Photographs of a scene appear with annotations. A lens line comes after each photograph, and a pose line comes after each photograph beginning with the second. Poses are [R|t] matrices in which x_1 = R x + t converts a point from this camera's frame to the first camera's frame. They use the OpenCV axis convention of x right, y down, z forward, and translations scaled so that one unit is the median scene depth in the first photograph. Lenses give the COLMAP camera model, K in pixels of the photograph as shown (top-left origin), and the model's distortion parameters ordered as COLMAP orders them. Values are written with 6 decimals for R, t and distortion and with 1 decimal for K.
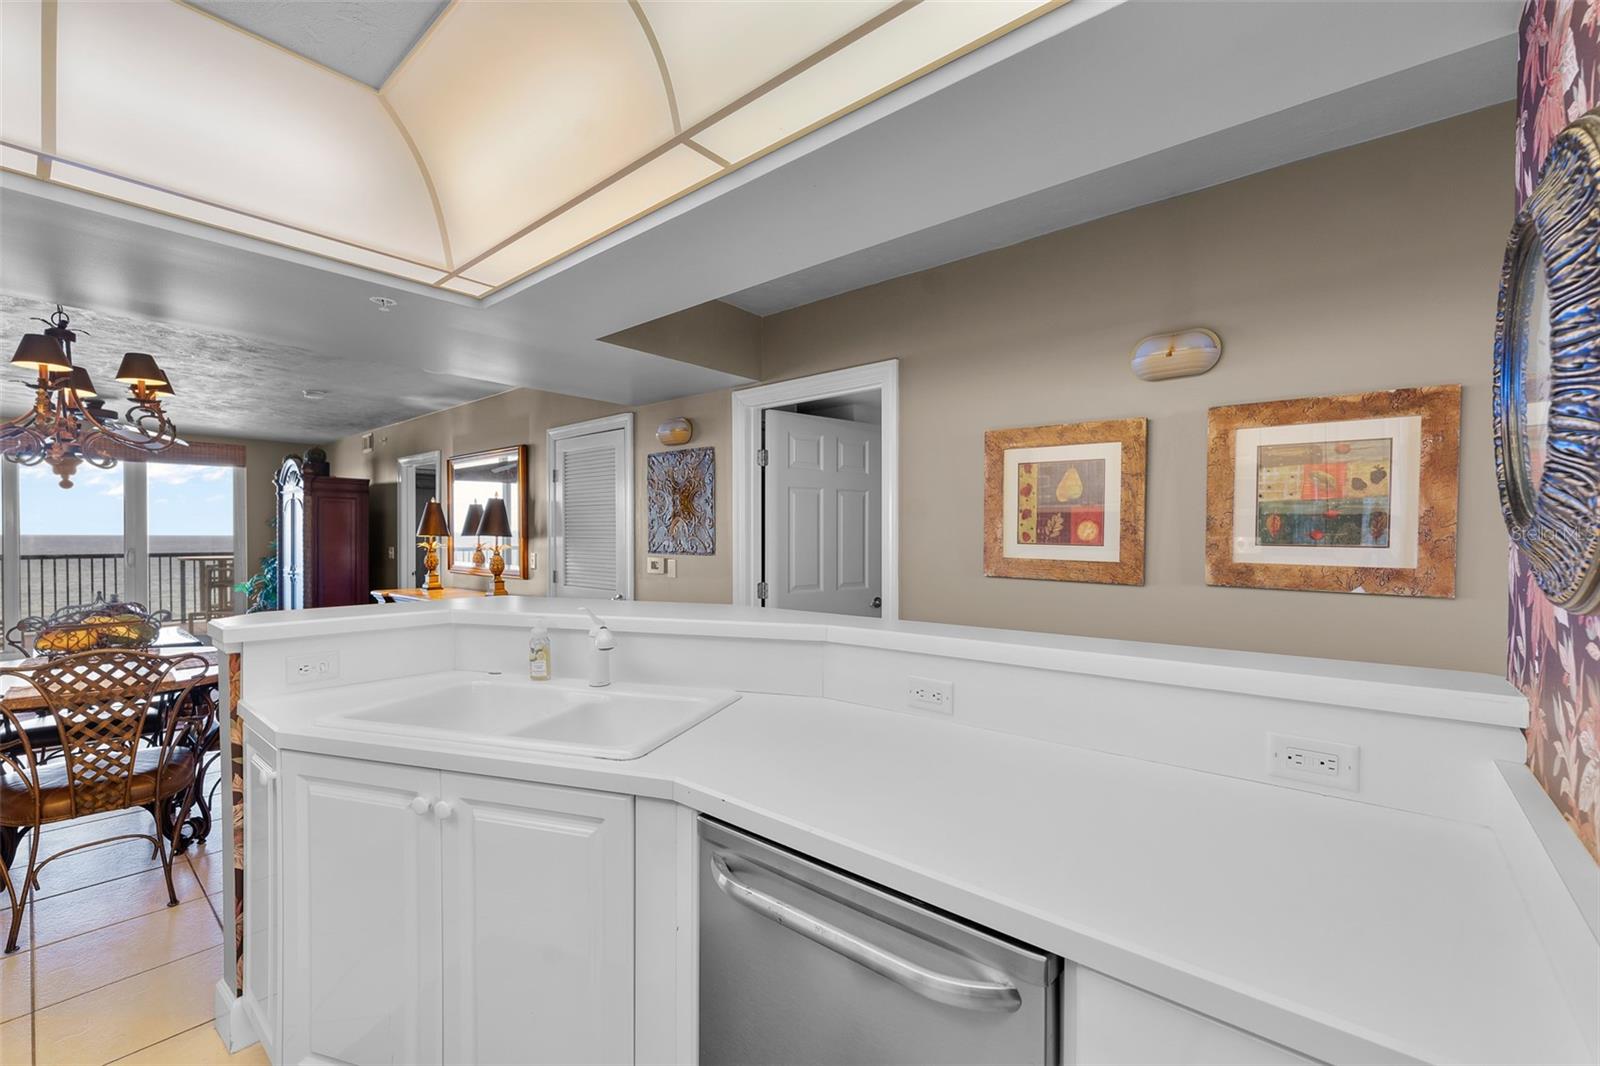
lens RADIAL K [[663.1, 0, 802.4], [0, 663.1, 539.0], [0, 0, 1]] dist [0.000905, -0.000104]
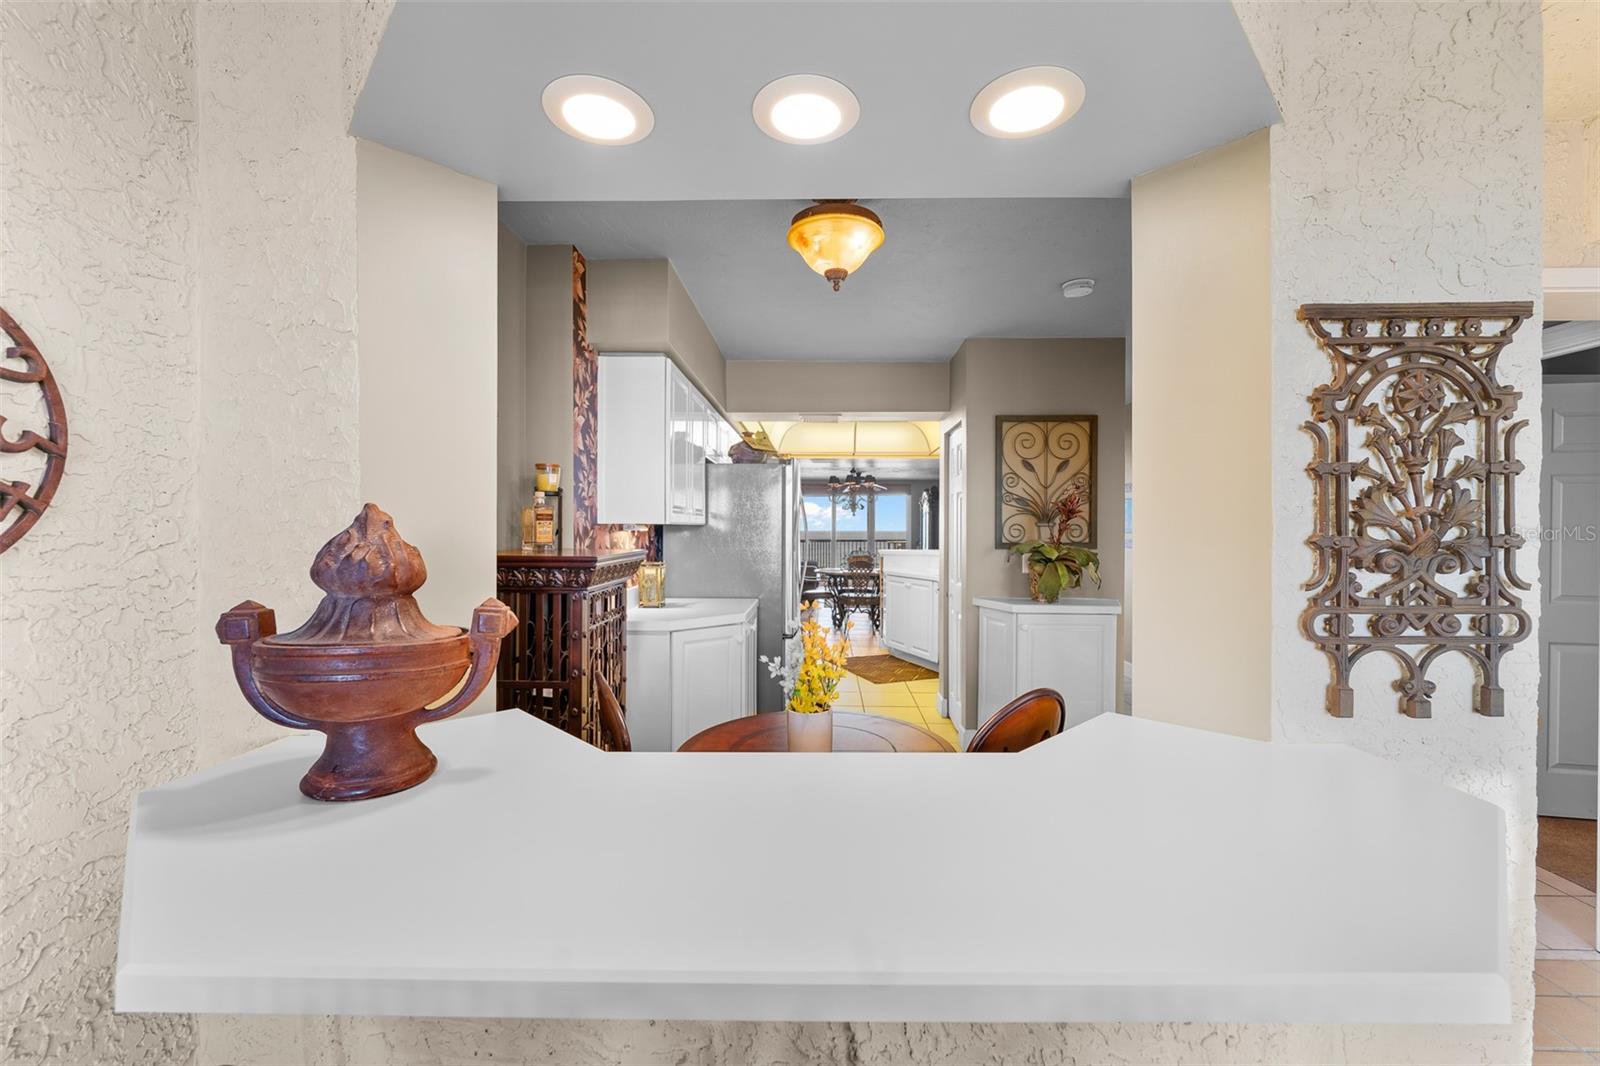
lens RADIAL K [[663.1, 0, 800.9], [0, 663.1, 535.5], [0, 0, 1]] dist [0.000905, -0.000104]
pose [[0.622968, -0.005587, -0.782228, 0.558185], [0.001048, 0.999980, -0.006308, 0.023605], [0.782247, 0.003110, 0.622961, -0.538054]]
